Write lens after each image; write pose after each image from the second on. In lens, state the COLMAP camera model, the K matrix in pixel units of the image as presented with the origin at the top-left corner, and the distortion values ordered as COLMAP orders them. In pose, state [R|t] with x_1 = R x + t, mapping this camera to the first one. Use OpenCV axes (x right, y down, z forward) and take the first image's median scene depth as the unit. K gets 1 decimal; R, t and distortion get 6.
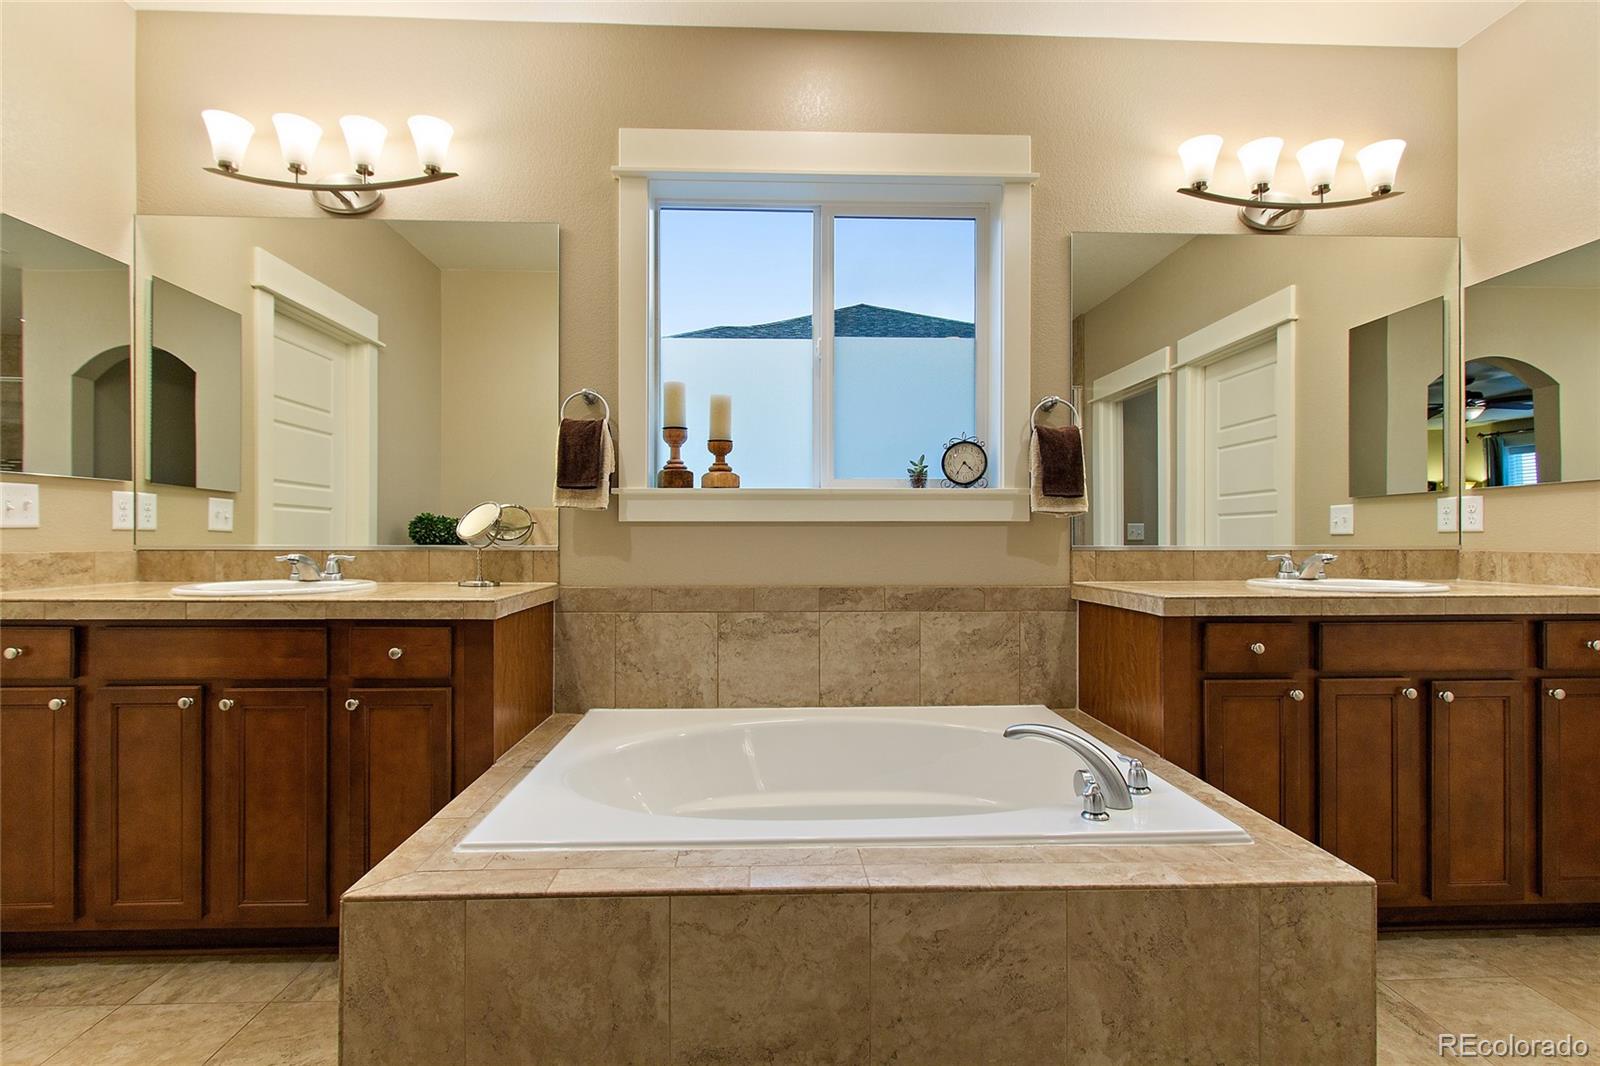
lens RADIAL K [[731.2, 0, 806.7], [0, 731.2, 539.4], [0, 0, 1]] dist [0.003903, 0.000072]
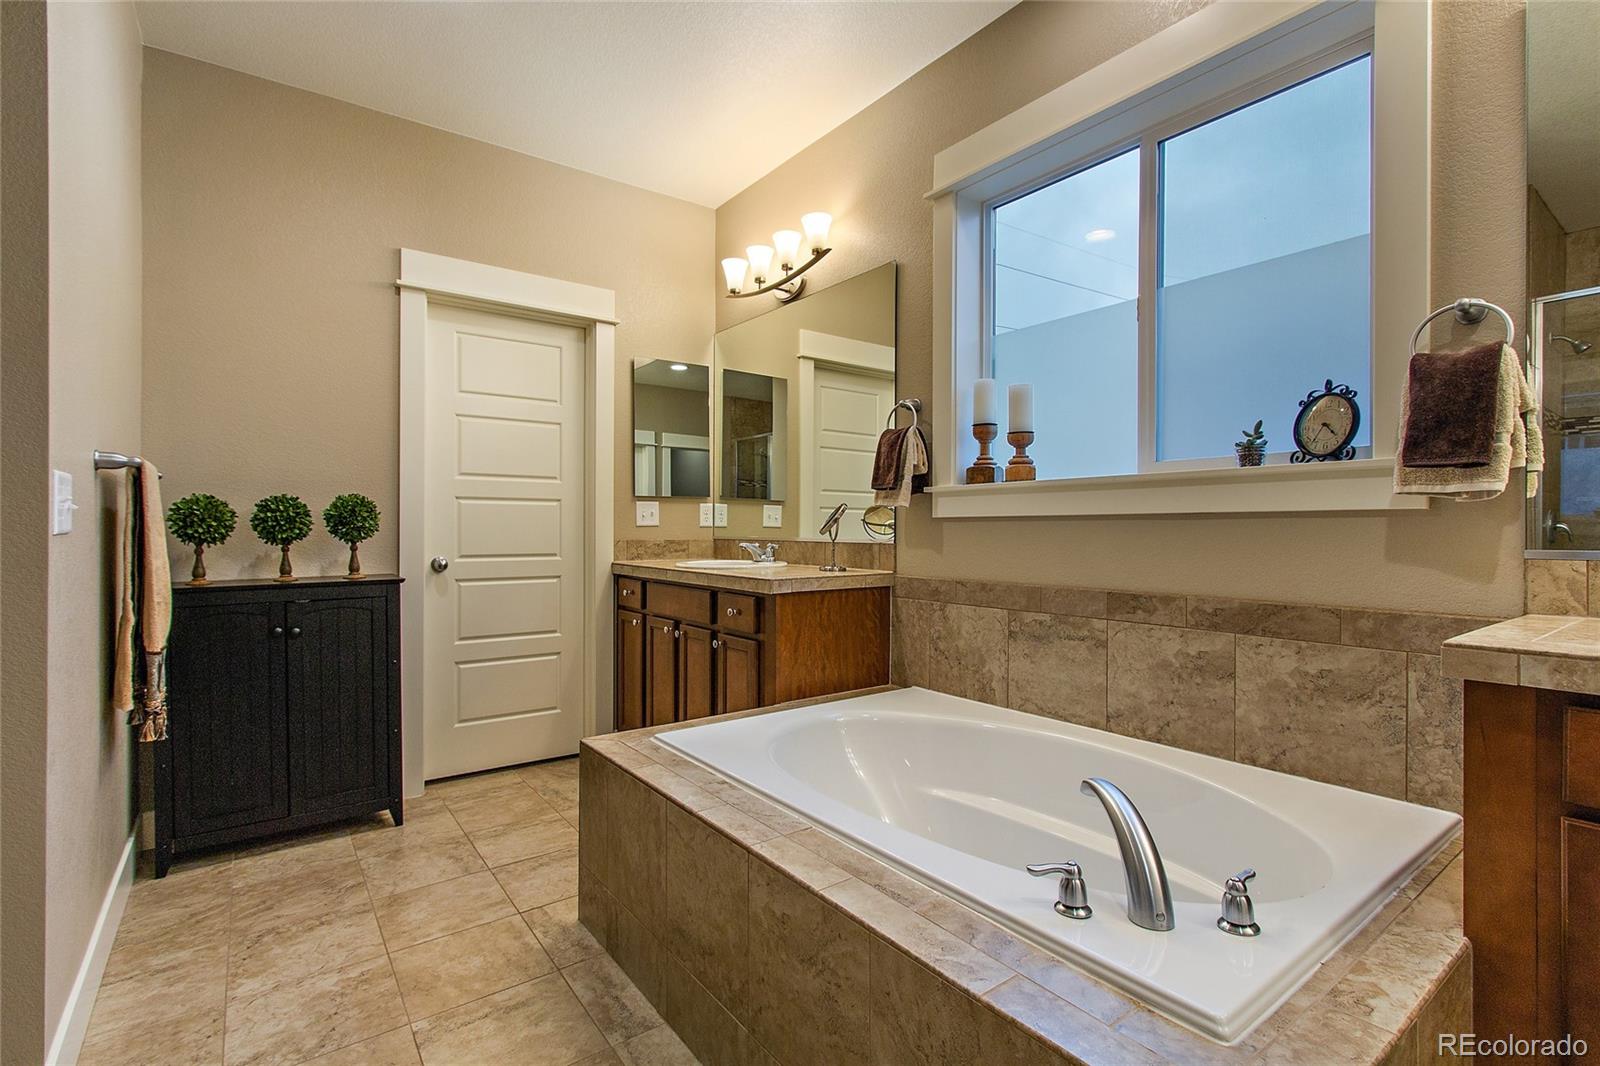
lens RADIAL K [[740.4, 0, 800.0], [0, 740.4, 533.0], [0, 0, 1]] dist [0.003140, 0.000008]
pose [[0.564405, 0.003973, -0.825488, 0.534121], [-0.004828, 0.999987, 0.001511, -0.002380], [0.825484, 0.003133, 0.564417, 0.215413]]
